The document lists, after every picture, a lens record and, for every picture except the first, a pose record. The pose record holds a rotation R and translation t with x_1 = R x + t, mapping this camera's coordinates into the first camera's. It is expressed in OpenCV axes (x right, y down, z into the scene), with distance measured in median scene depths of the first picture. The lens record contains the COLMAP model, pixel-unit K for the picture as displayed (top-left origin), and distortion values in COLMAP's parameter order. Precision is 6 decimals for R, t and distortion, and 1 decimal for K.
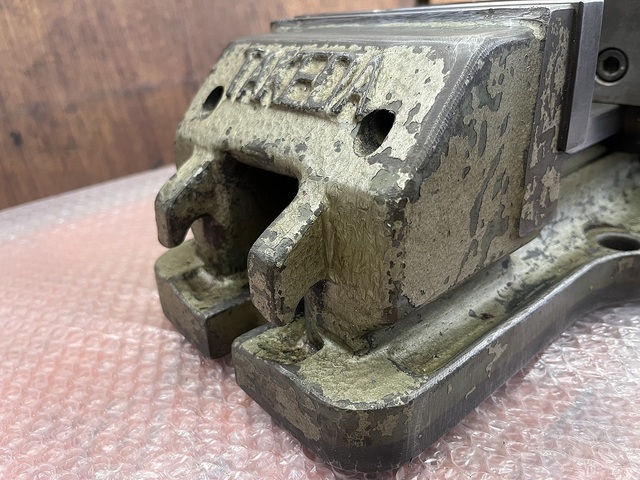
lens RADIAL K [[499.4, 0, 320.0], [0, 499.4, 240.0], [0, 0, 1]] dist [0.046924, -0.121159]
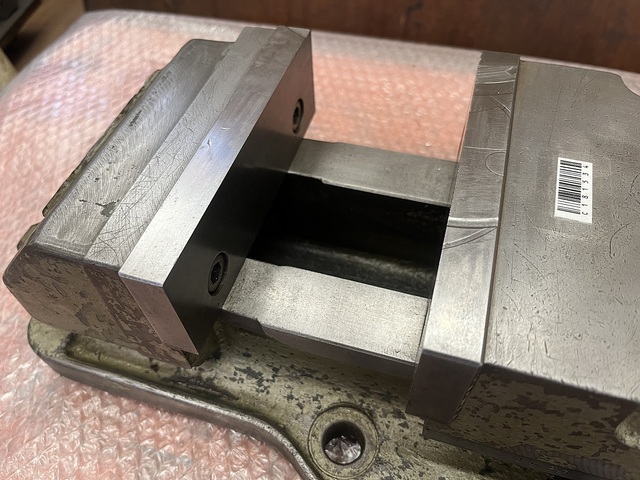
lens RADIAL K [[499.4, 0, 320.0], [0, 499.4, 240.0], [0, 0, 1]] dist [0.046924, -0.121159]
pose [[0.532639, 0.698272, -0.478238, 0.383331], [-0.342551, 0.694578, 0.632630, -0.424690], [0.773921, -0.173143, 0.609153, 0.234651]]
